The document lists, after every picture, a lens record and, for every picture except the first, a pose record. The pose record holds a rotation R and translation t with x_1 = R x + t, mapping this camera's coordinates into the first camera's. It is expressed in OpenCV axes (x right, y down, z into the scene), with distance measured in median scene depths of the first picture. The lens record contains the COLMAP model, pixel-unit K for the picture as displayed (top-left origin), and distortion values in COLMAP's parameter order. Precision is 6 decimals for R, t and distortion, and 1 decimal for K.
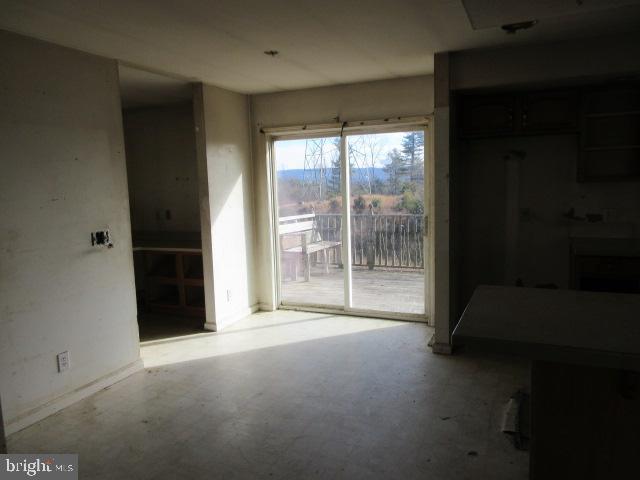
lens RADIAL K [[475.7, 0, 320.8], [0, 475.7, 234.8], [0, 0, 1]] dist [0.000692, 0.003415]
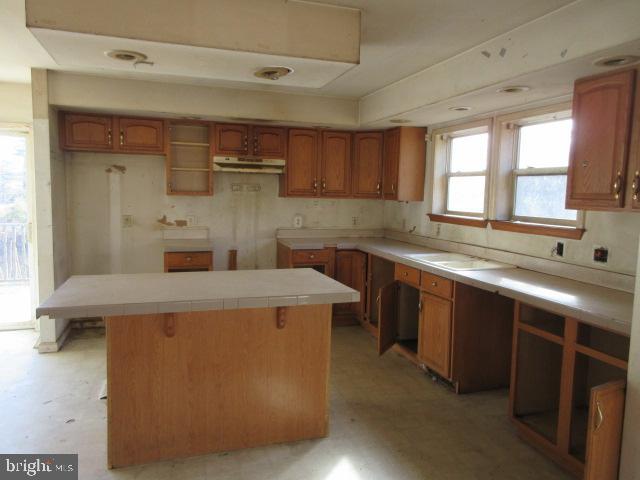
lens RADIAL K [[475.7, 0, 320.8], [0, 475.7, 234.8], [0, 0, 1]] dist [0.000692, 0.003415]
pose [[0.737526, -0.017390, 0.675095, -0.006325], [0.034359, 0.999340, -0.011795, 0.023206], [-0.674444, 0.031895, 0.737636, -0.186240]]
